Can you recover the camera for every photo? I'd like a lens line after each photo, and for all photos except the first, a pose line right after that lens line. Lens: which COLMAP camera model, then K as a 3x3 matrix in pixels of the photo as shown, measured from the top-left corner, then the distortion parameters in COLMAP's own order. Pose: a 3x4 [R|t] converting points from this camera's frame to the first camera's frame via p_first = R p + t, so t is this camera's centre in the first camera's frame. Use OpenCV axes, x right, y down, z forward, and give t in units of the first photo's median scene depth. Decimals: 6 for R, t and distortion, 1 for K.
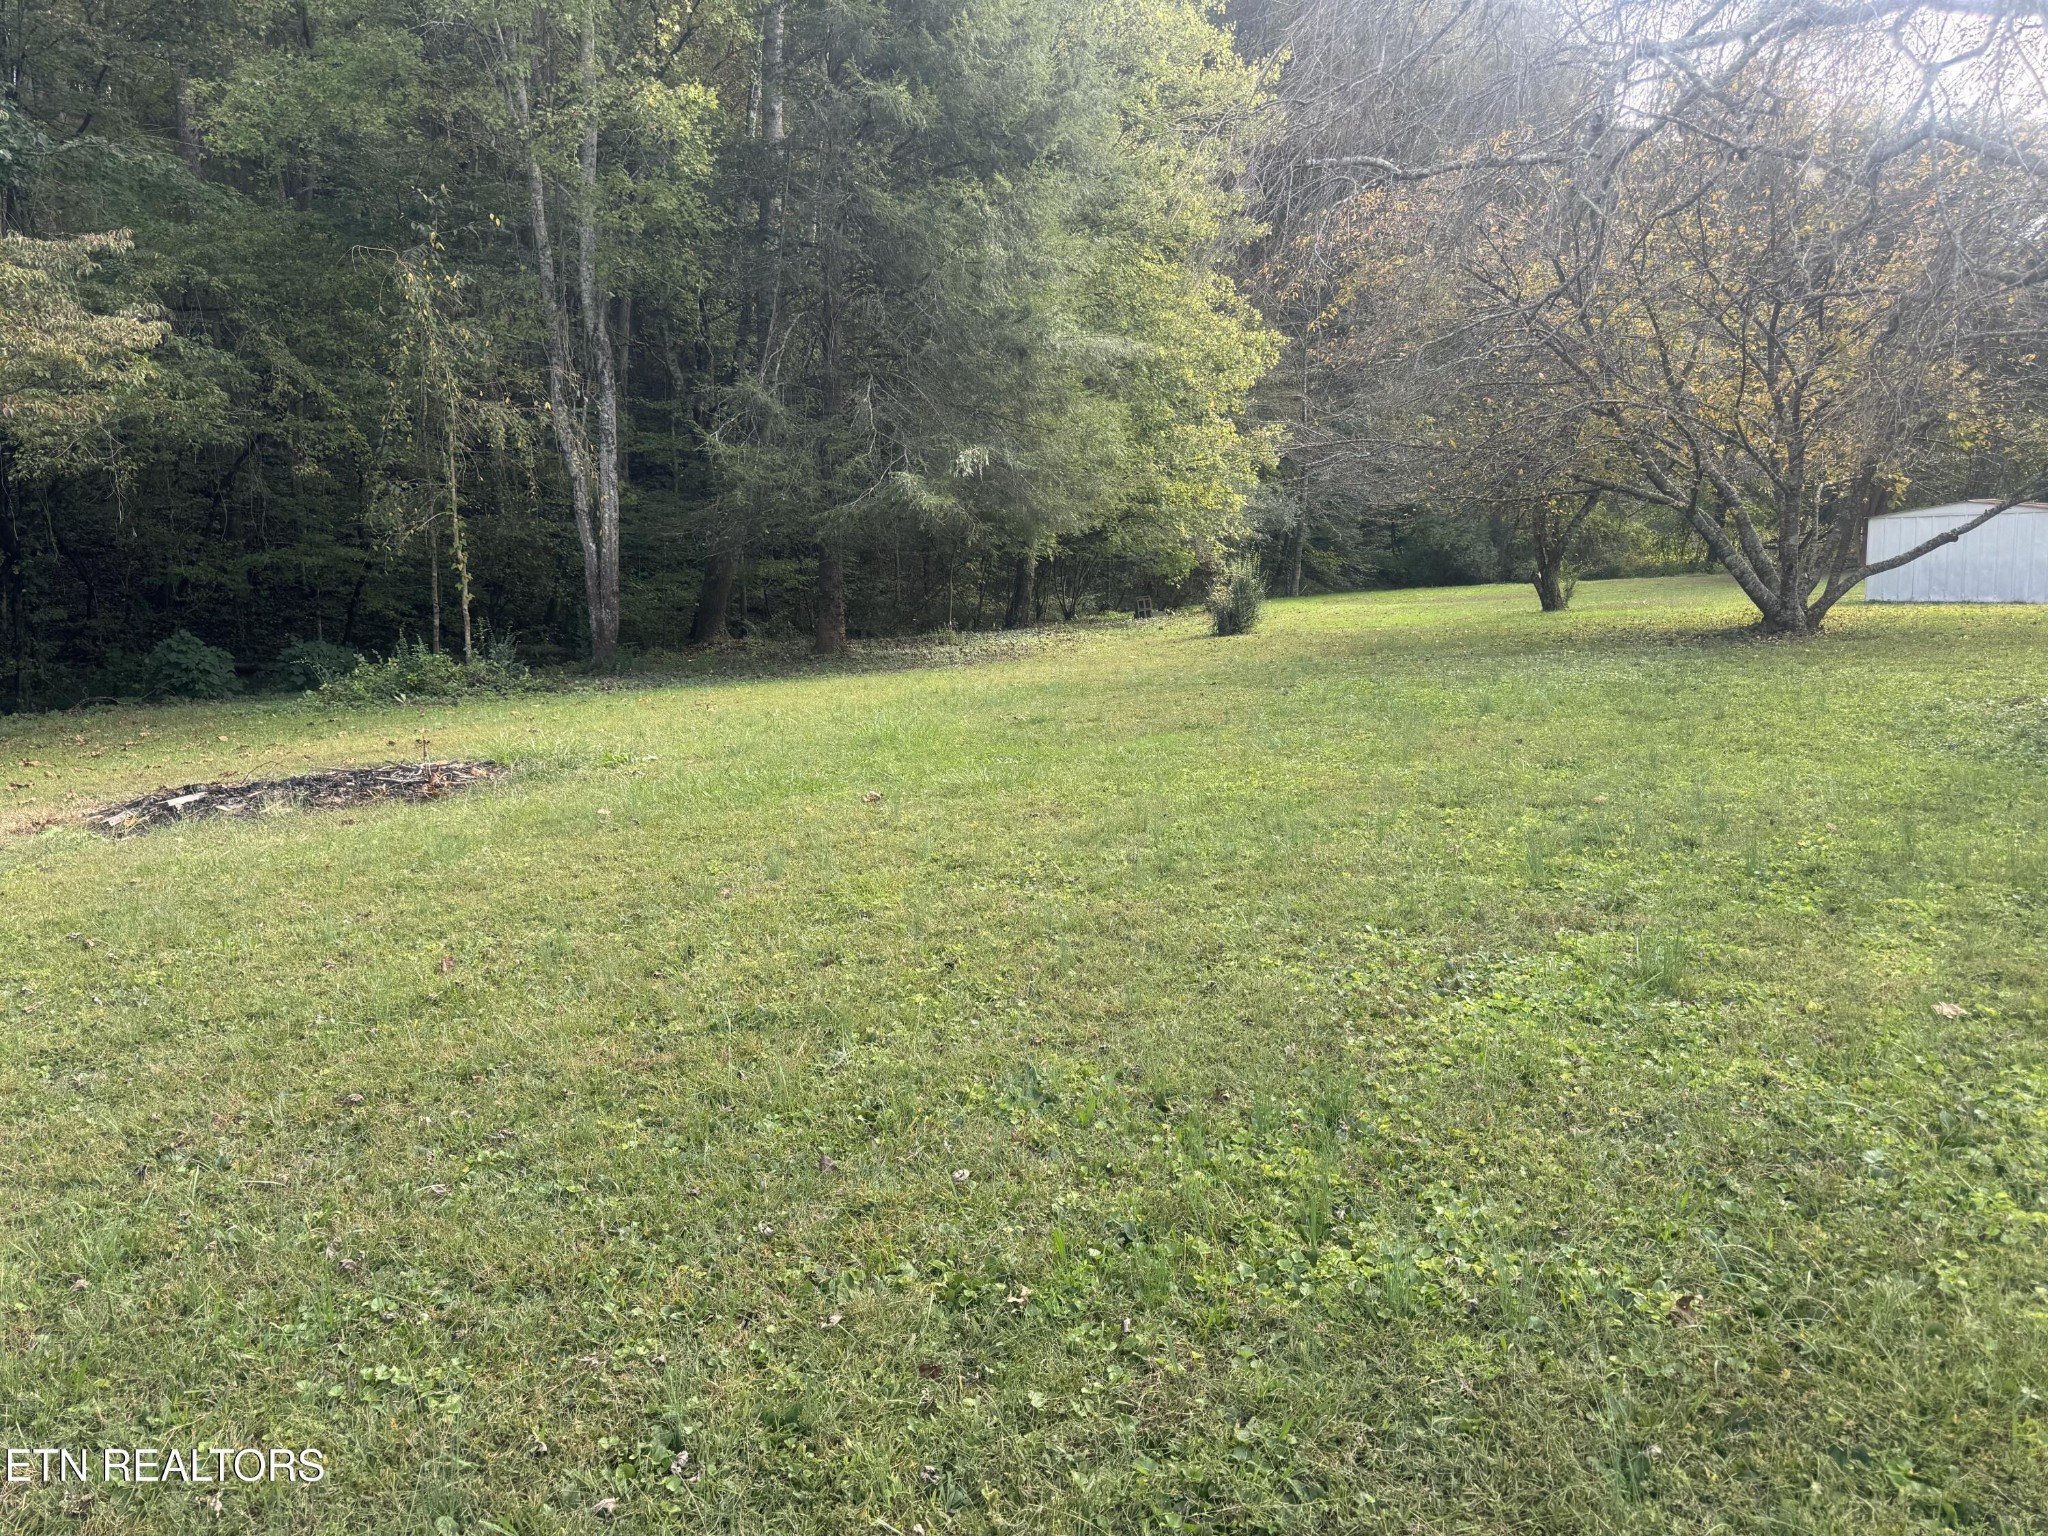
lens RADIAL K [[1432.1, 0, 1016.9], [0, 1432.1, 770.6], [0, 0, 1]] dist [0.062117, -0.074470]
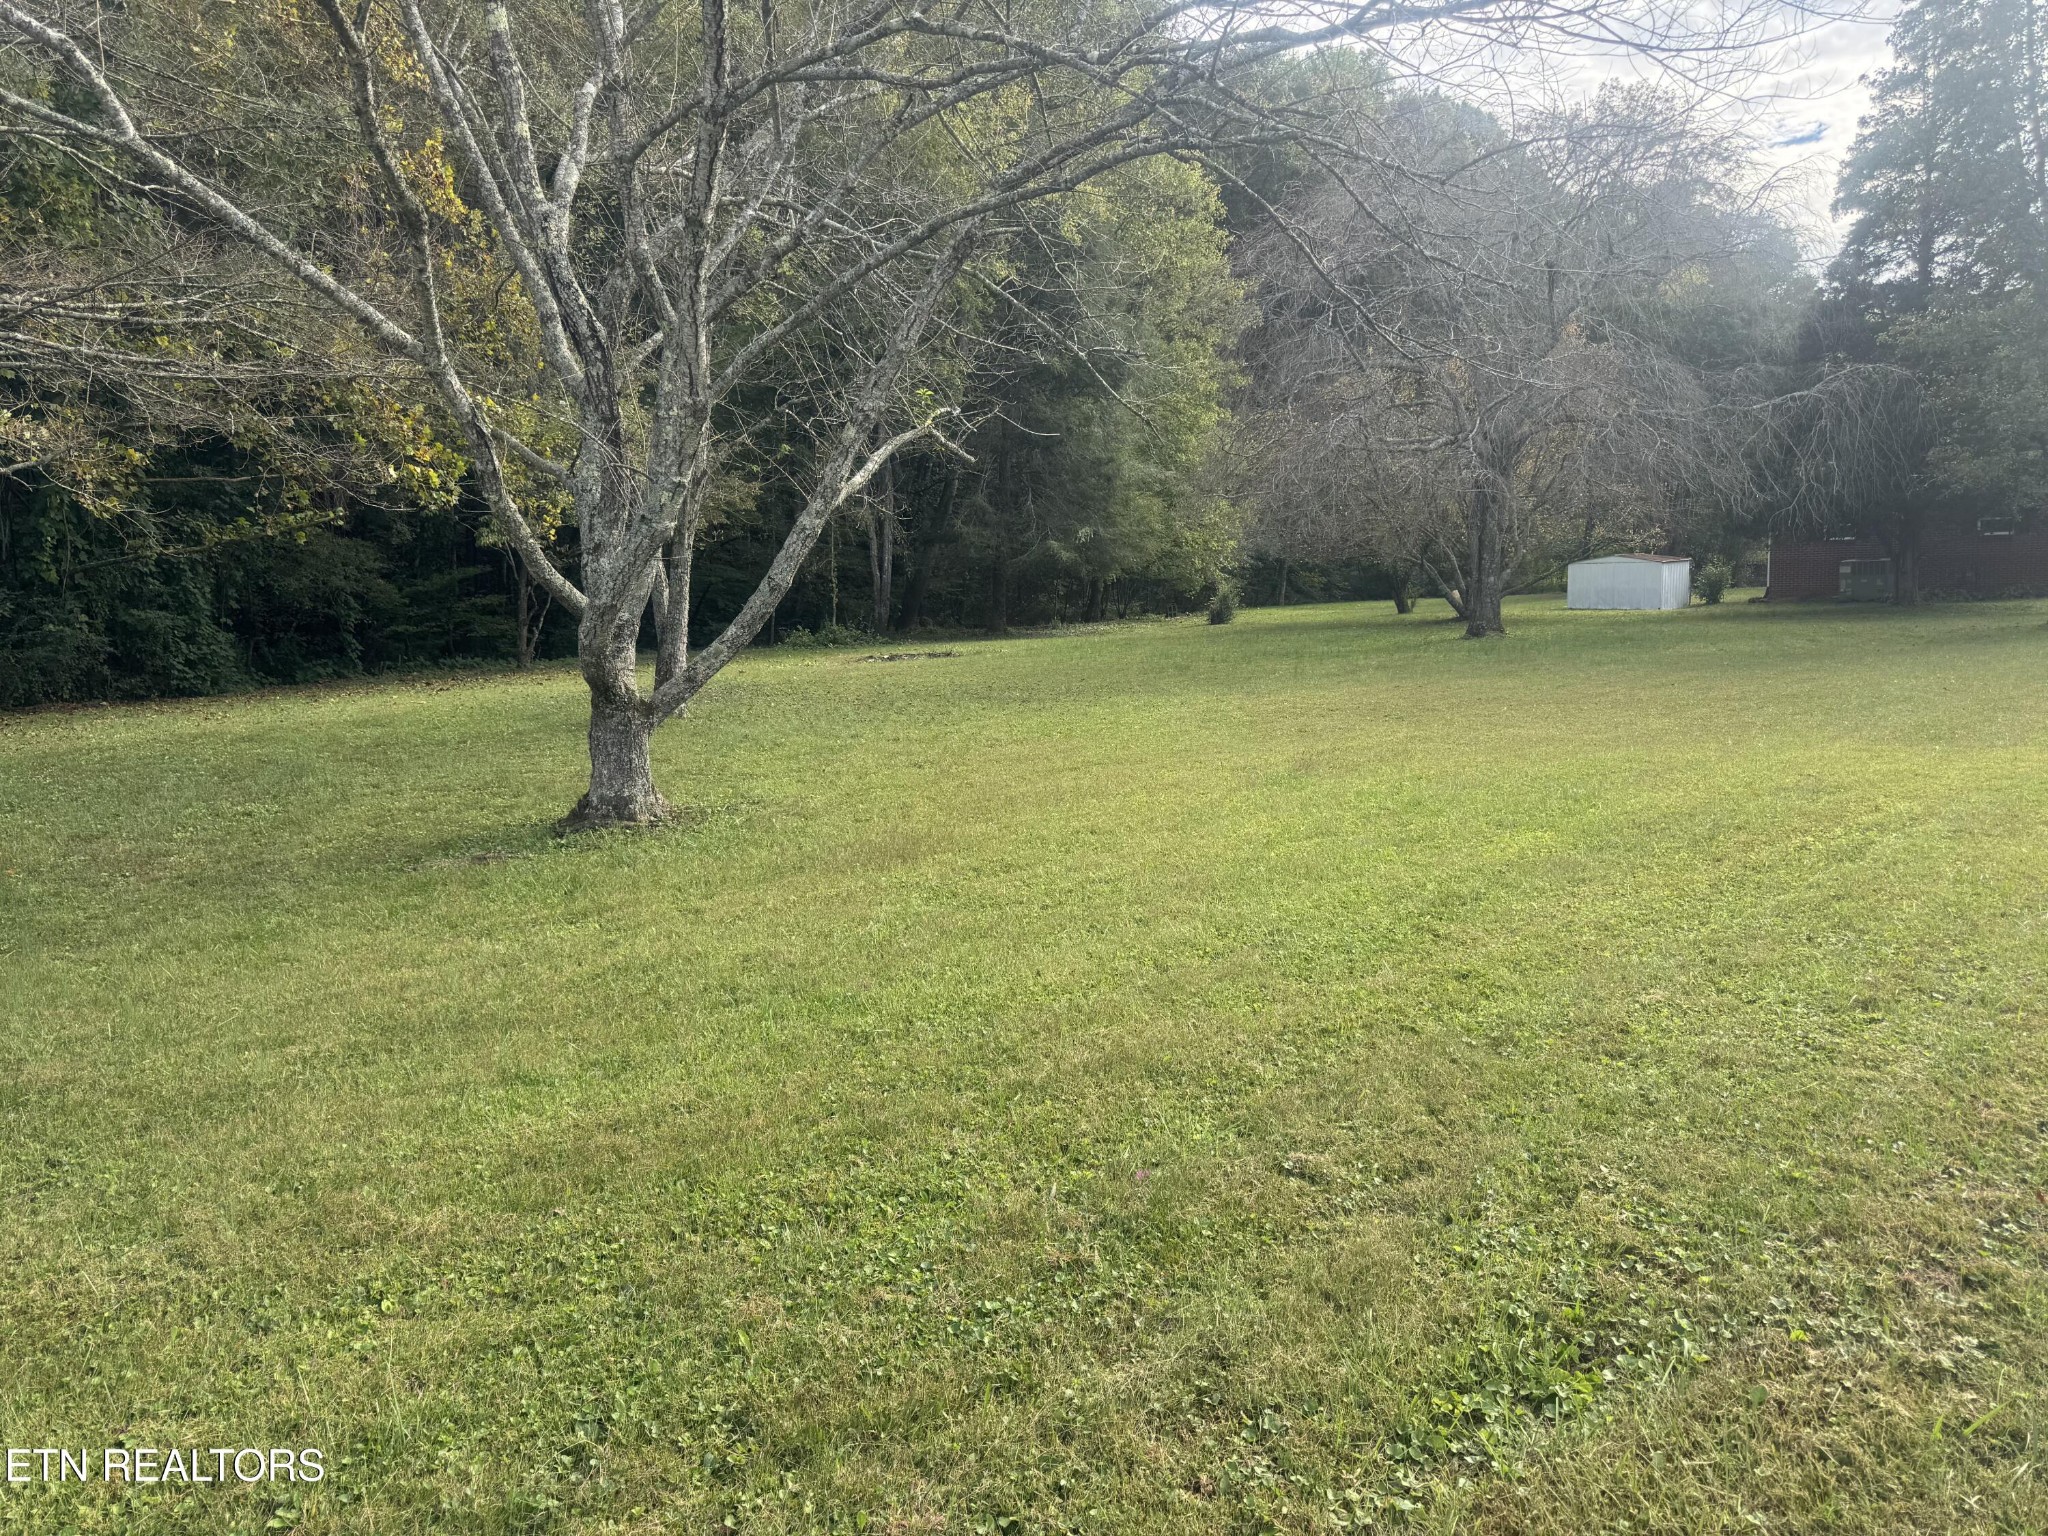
lens RADIAL K [[1432.1, 0, 1030.1], [0, 1432.1, 764.3], [0, 0, 1]] dist [0.062117, -0.074470]
pose [[0.999859, 0.010997, -0.012661, -0.063000], [-0.011134, 0.999879, -0.010822, 0.103521], [0.012541, 0.010962, 0.999861, -0.808532]]
